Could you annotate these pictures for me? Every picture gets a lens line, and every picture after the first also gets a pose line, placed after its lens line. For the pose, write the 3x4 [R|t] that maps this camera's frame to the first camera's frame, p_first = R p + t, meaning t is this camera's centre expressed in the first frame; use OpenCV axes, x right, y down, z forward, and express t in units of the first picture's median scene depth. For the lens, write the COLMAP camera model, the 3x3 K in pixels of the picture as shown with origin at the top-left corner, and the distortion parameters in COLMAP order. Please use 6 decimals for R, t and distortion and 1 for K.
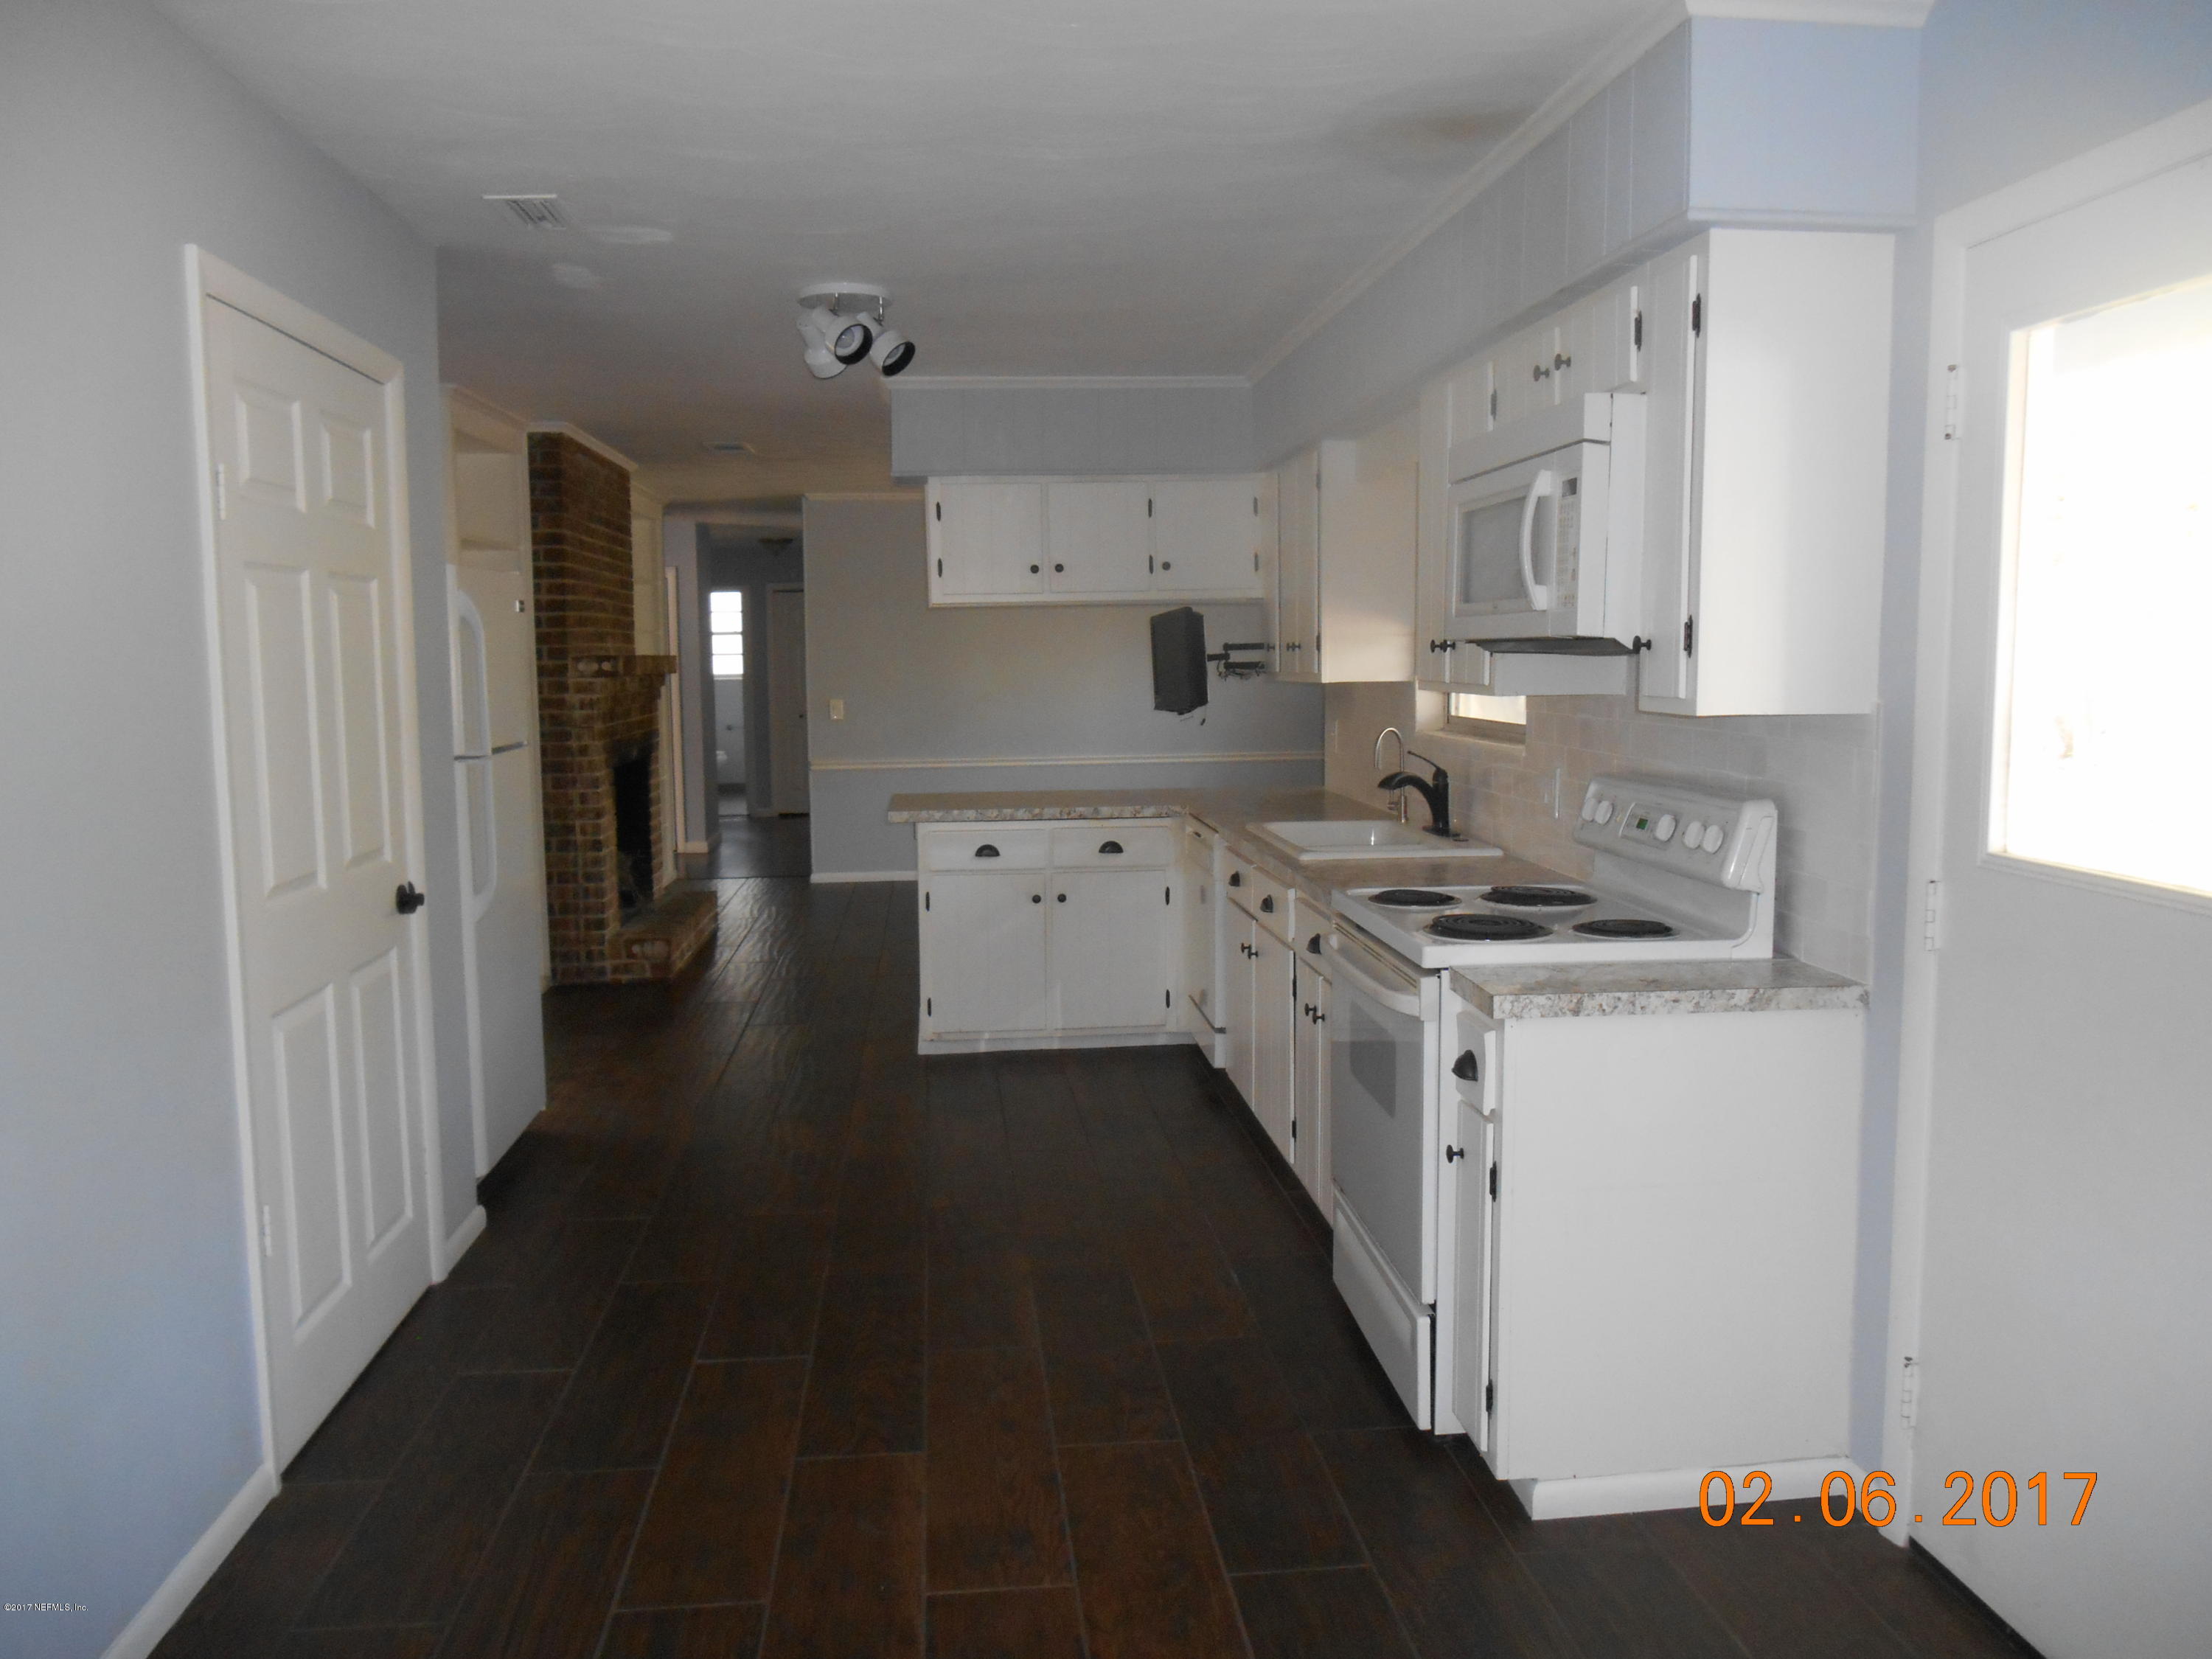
lens RADIAL K [[1679.2, 0, 1106.0], [0, 1679.2, 829.5], [0, 0, 1]] dist [-0.038463, 0.005661]
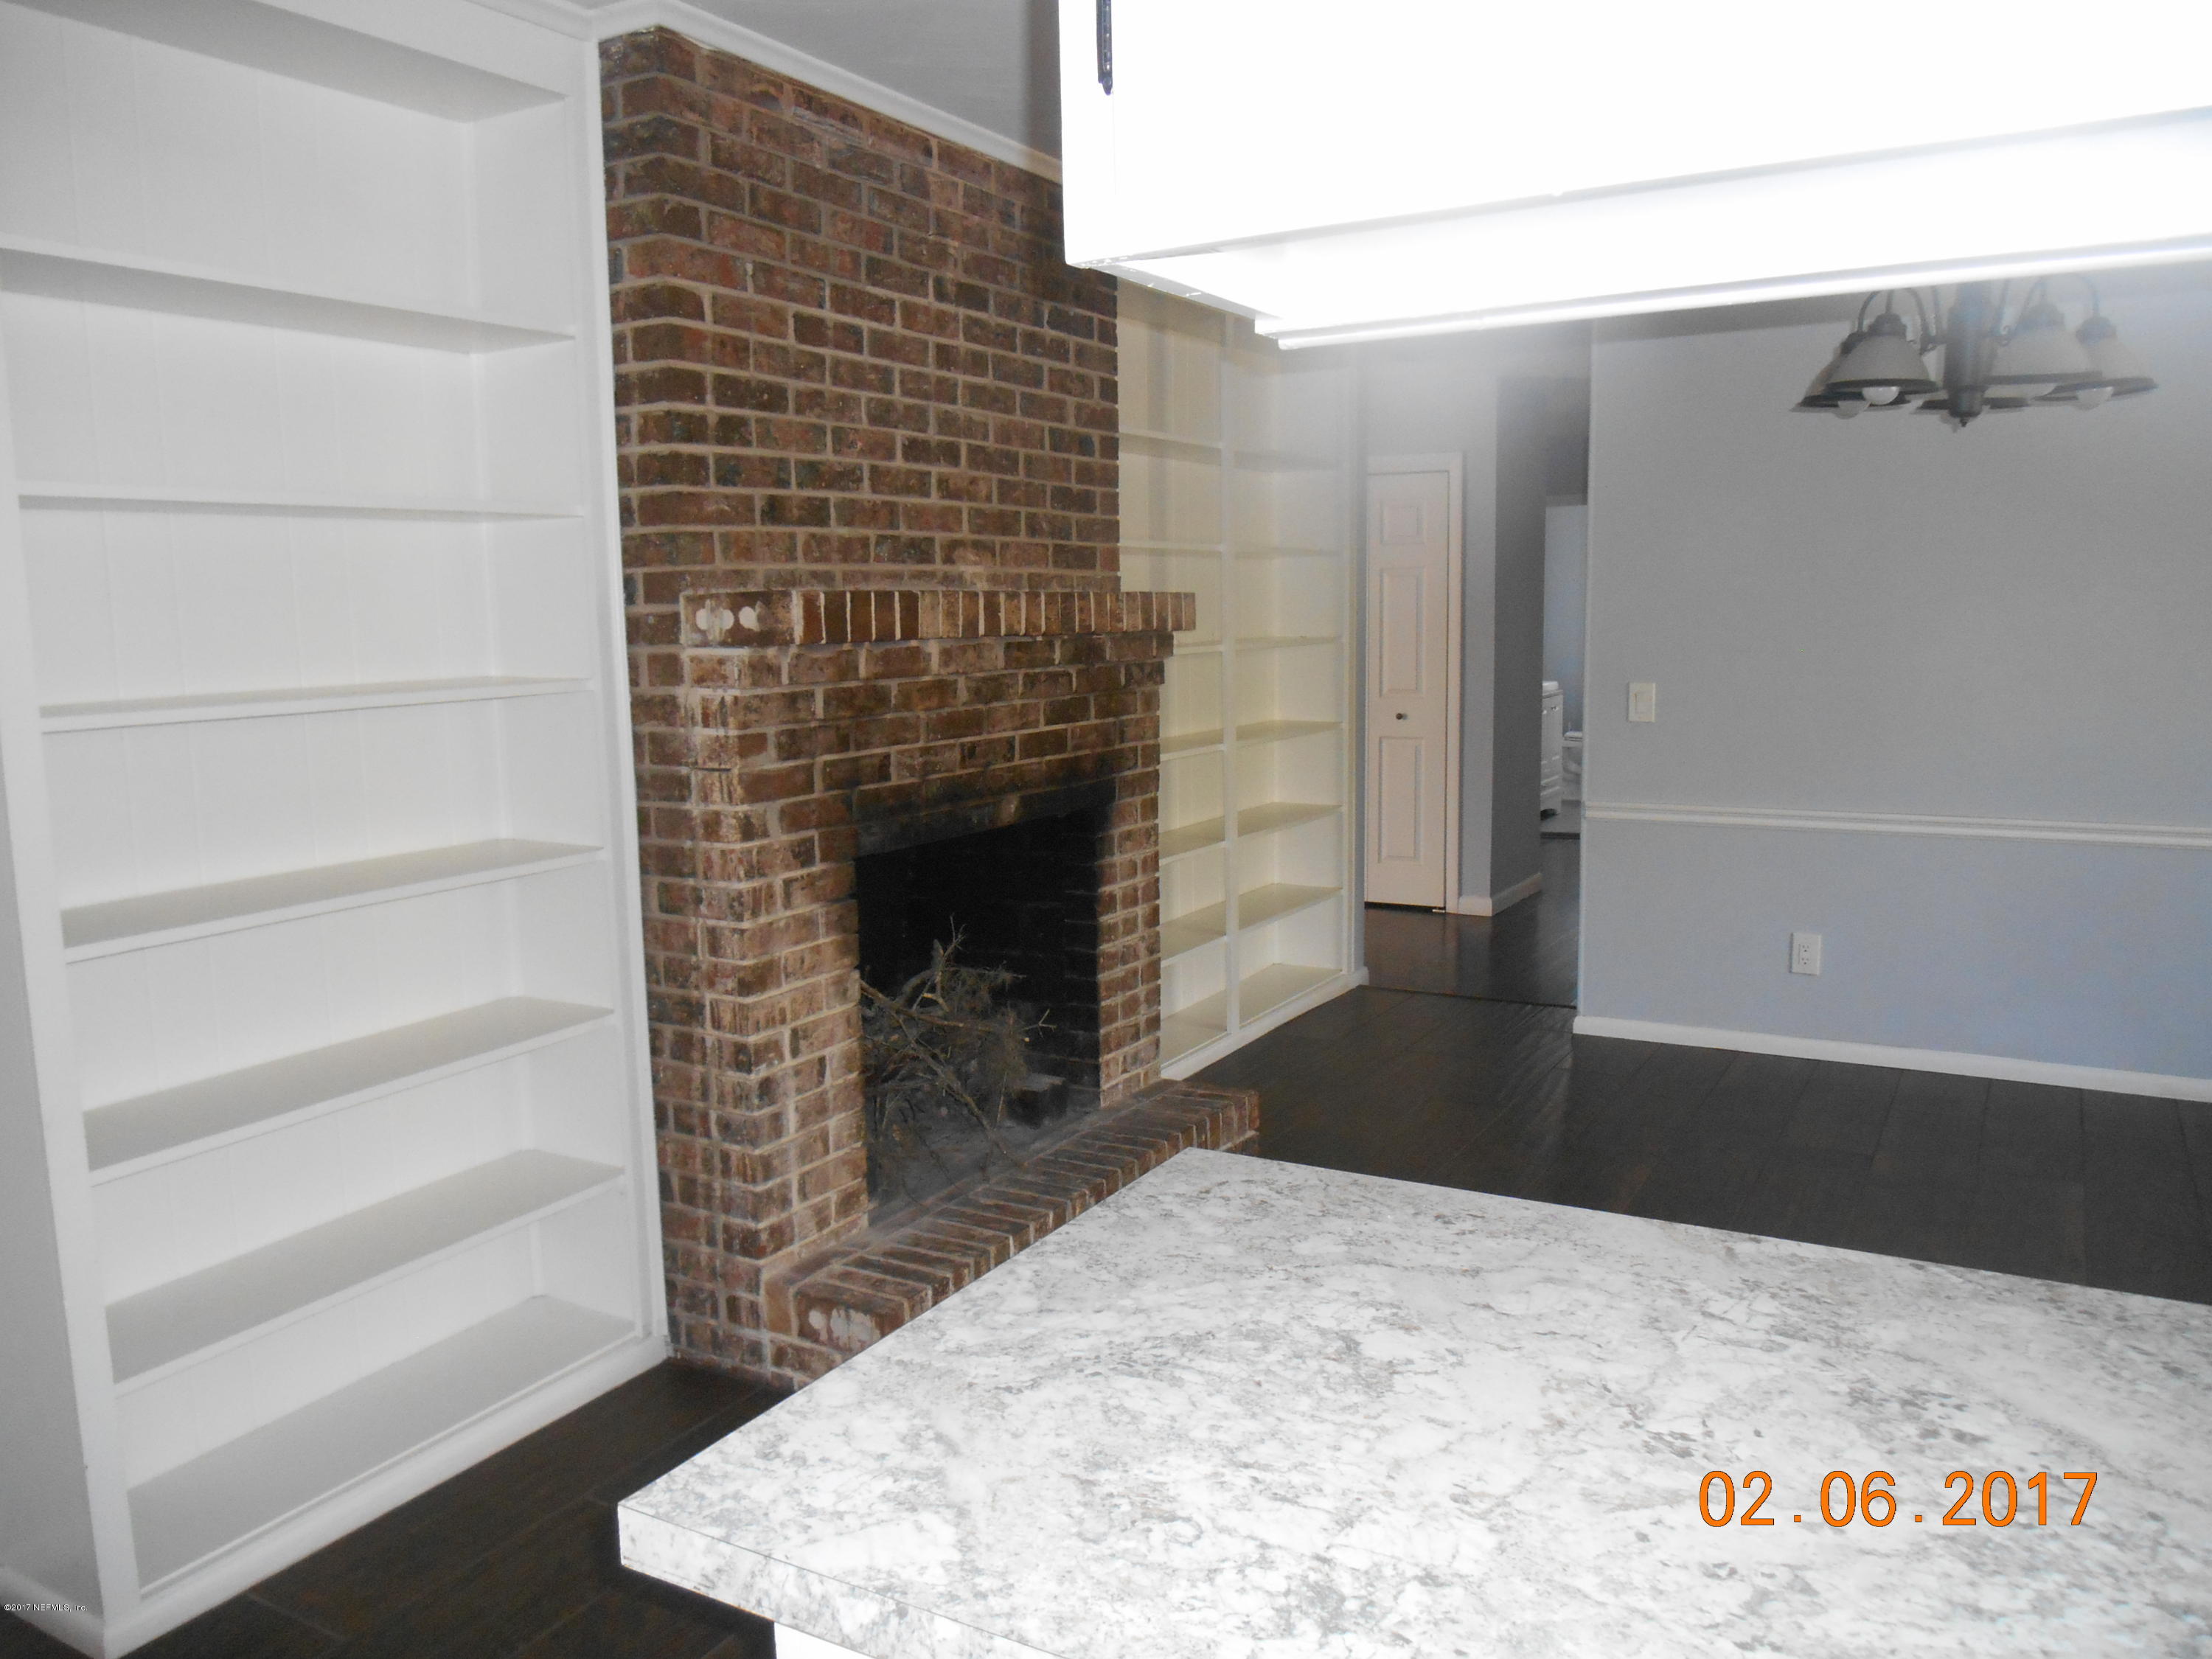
lens RADIAL K [[1679.2, 0, 1106.0], [0, 1679.2, 829.5], [0, 0, 1]] dist [-0.038463, 0.005661]
pose [[0.812720, 0.074115, -0.577922, 0.001016], [-0.054628, 0.997200, 0.051064, -0.072249], [0.580088, -0.009930, 0.814493, 0.722138]]
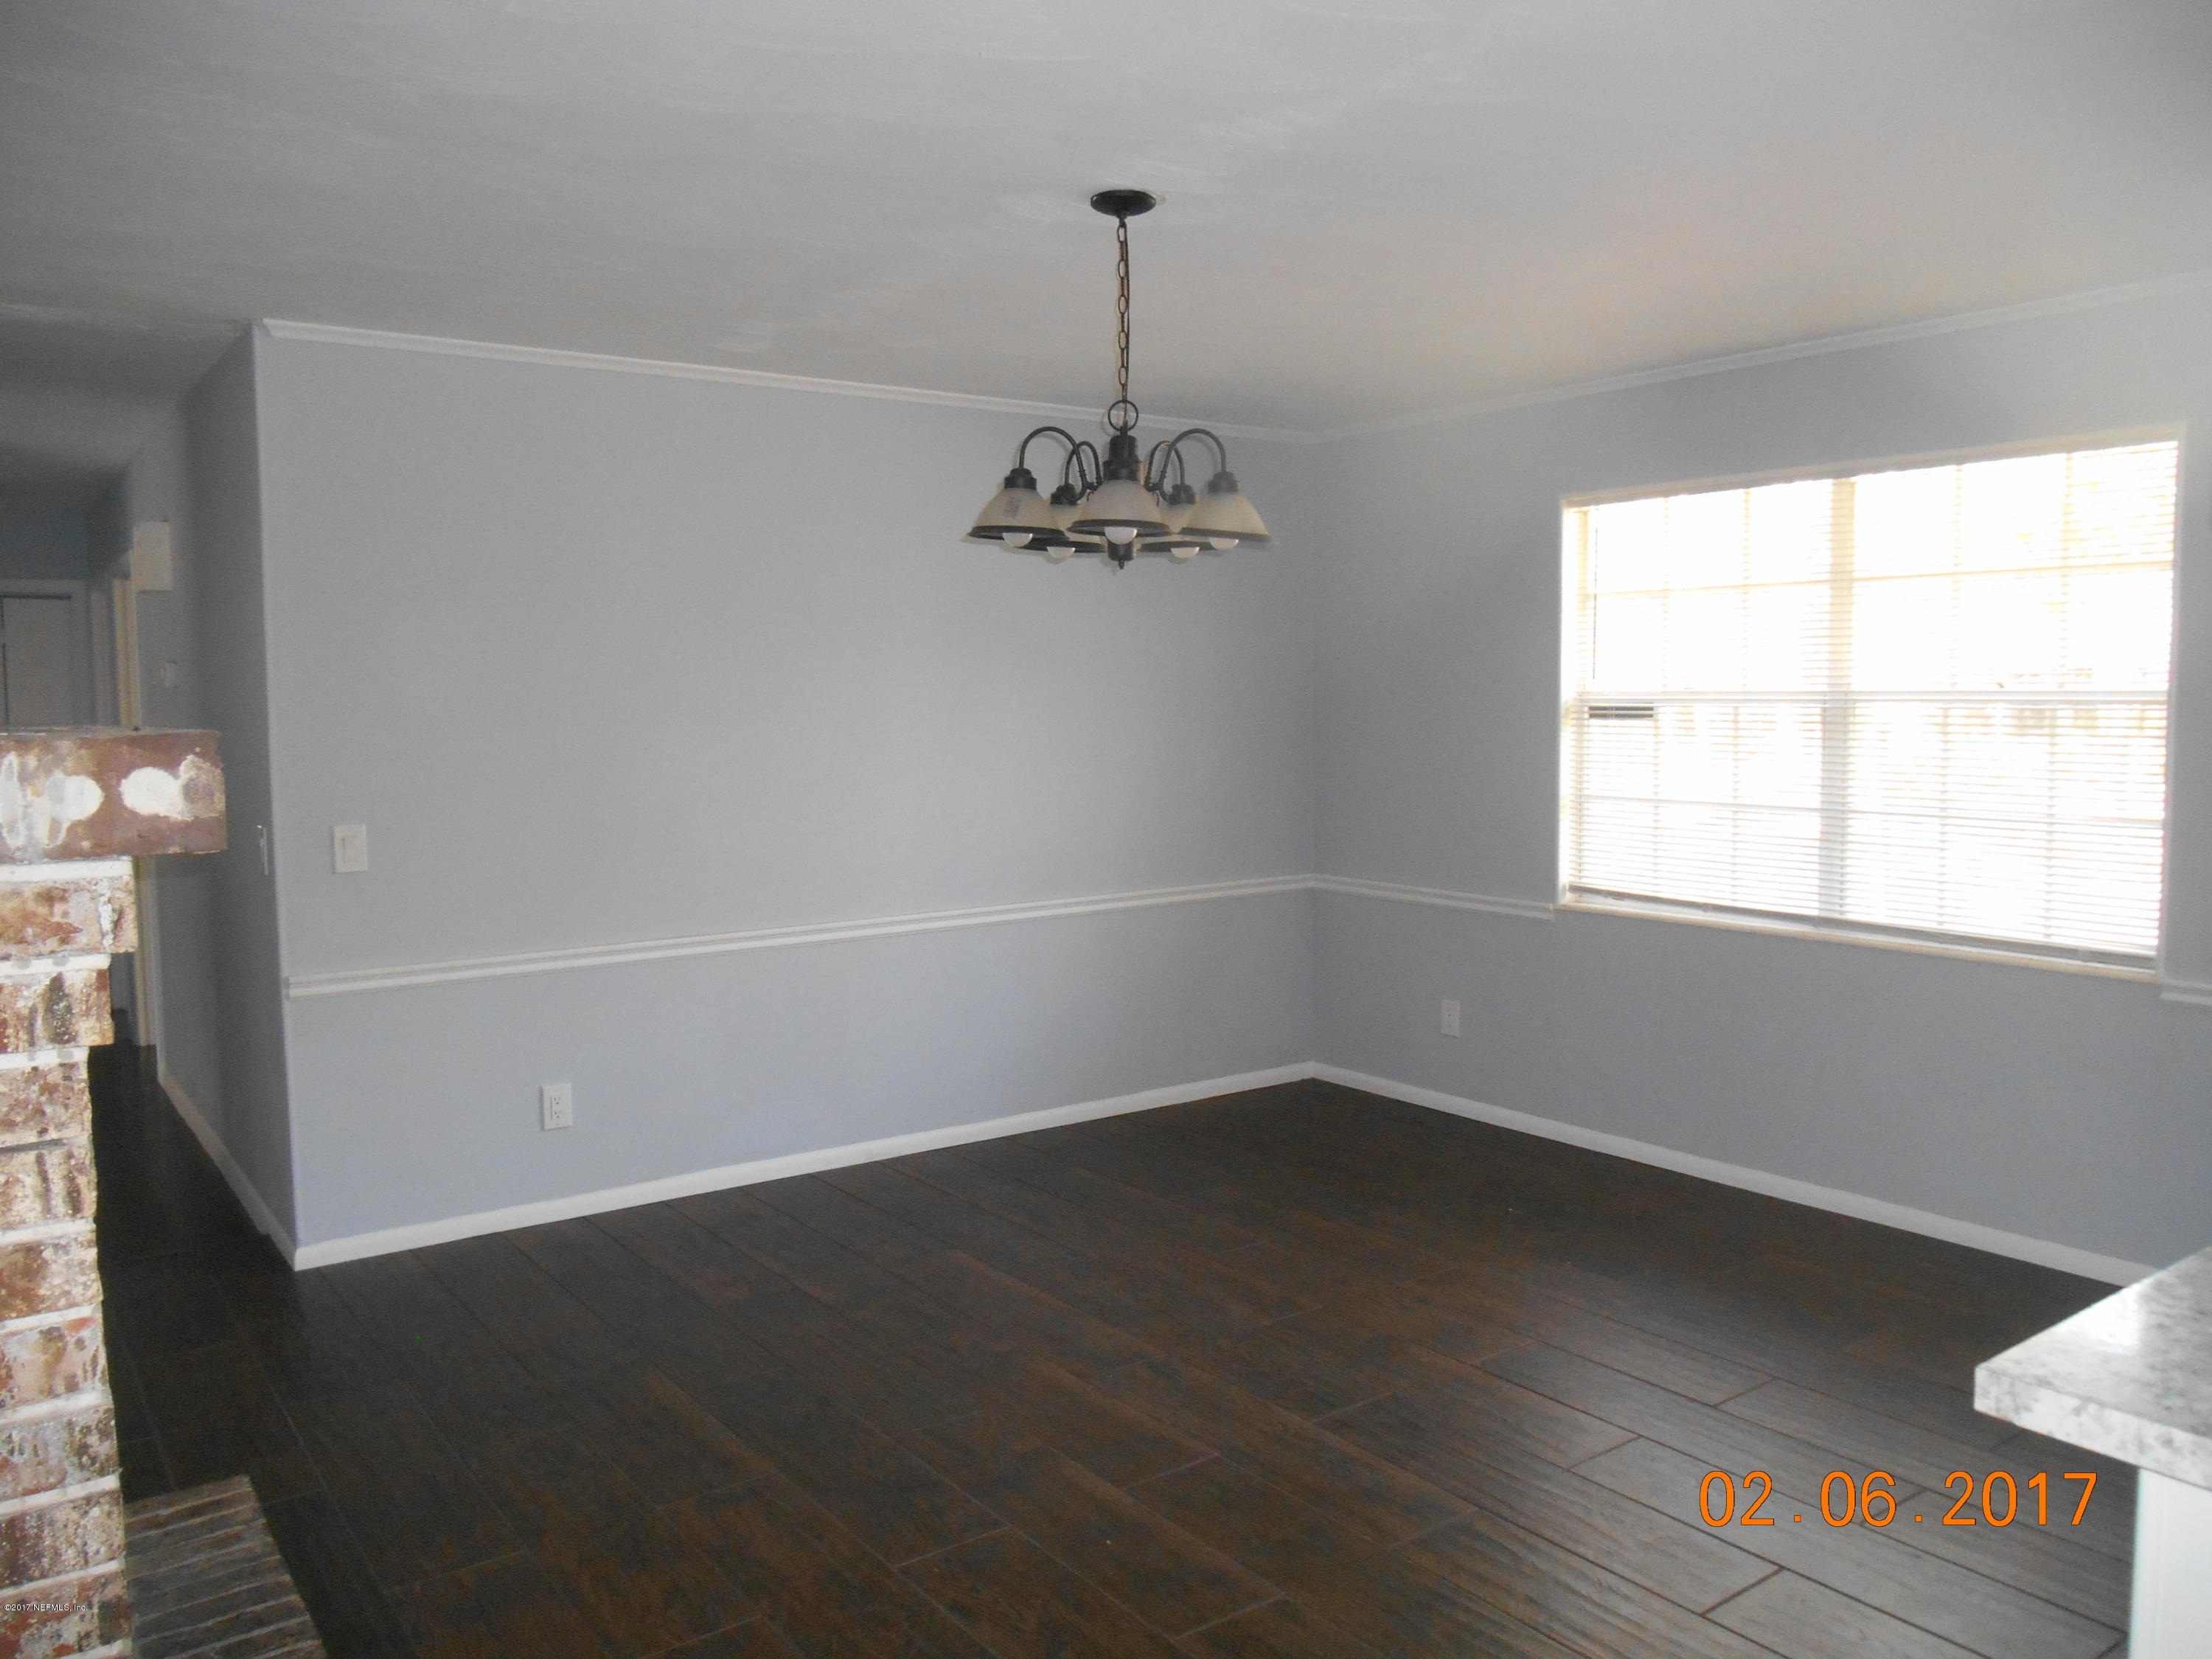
lens RADIAL K [[1679.2, 0, 1106.0], [0, 1679.2, 829.5], [0, 0, 1]] dist [-0.038463, 0.005661]
pose [[0.865068, -0.038536, 0.500173, -0.296445], [0.054514, 0.998362, -0.017366, -0.084544], [-0.498684, 0.042290, 0.865751, 0.792101]]
